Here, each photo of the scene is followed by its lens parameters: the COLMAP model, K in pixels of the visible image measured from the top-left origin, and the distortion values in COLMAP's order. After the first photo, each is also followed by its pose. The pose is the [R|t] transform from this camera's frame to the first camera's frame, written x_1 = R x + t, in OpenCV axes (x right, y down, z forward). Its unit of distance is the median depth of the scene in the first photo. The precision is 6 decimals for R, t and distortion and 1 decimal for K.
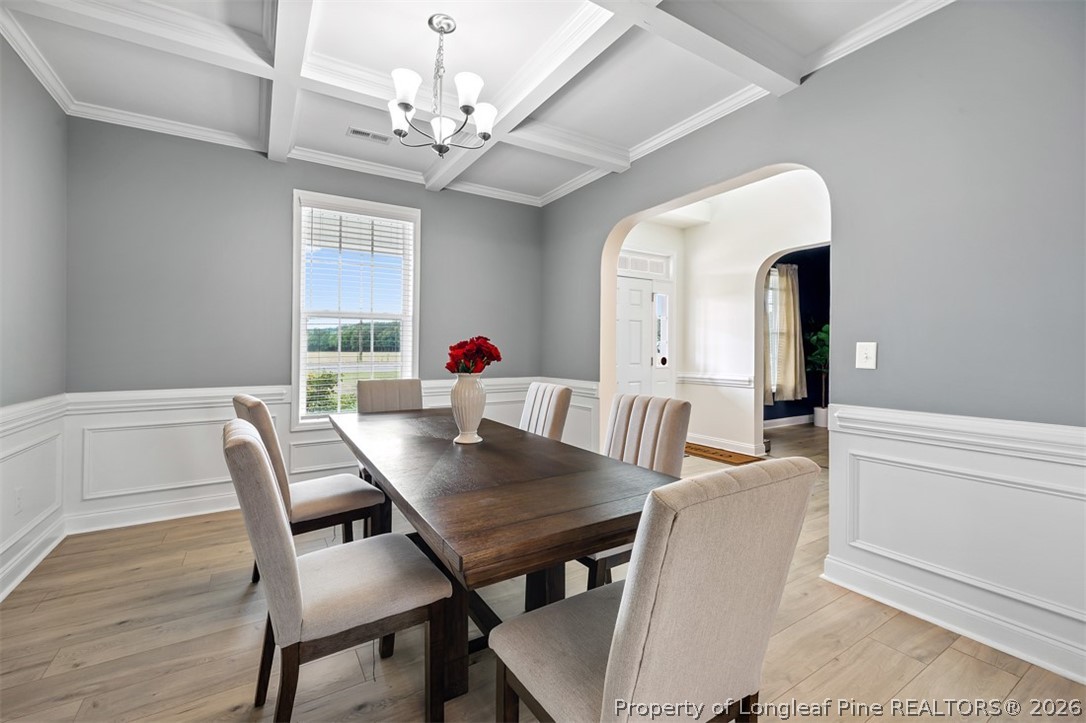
lens RADIAL K [[458.6, 0, 553.7], [0, 458.6, 347.6], [0, 0, 1]] dist [0.002406, -0.000522]
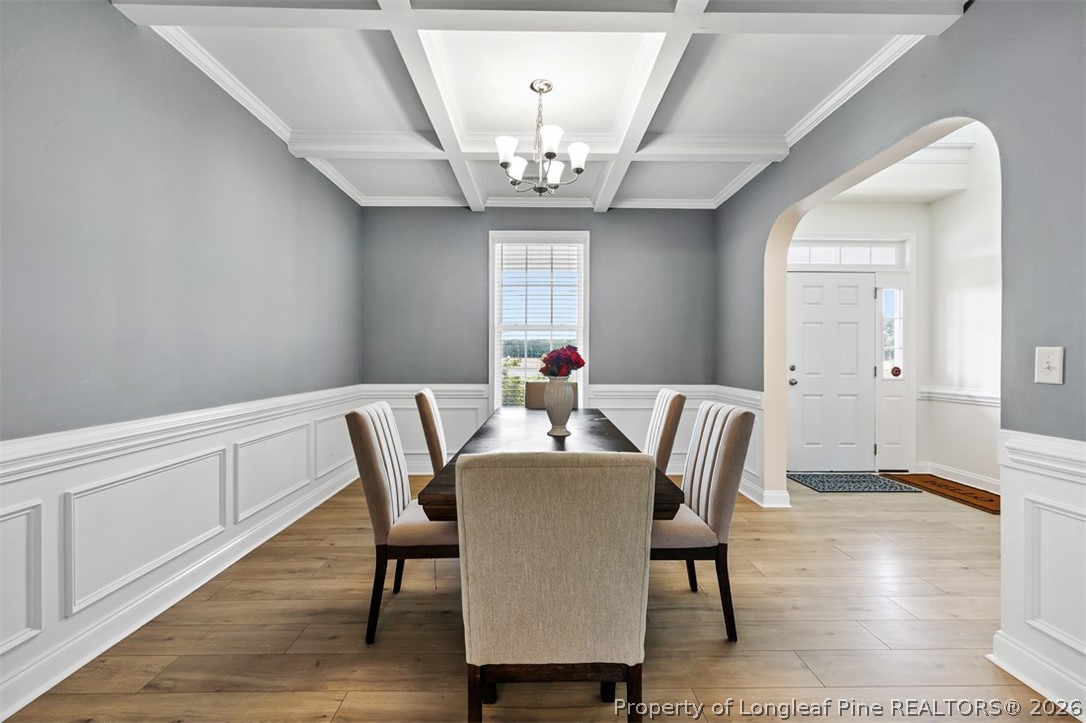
lens RADIAL K [[458.6, 0, 545.3], [0, 458.6, 355.1], [0, 0, 1]] dist [0.002406, -0.000522]
pose [[0.857928, -0.000225, -0.513770, 0.223592], [0.000491, 1.000000, 0.000382, 0.000483], [0.513770, -0.000580, 0.857928, -0.016082]]
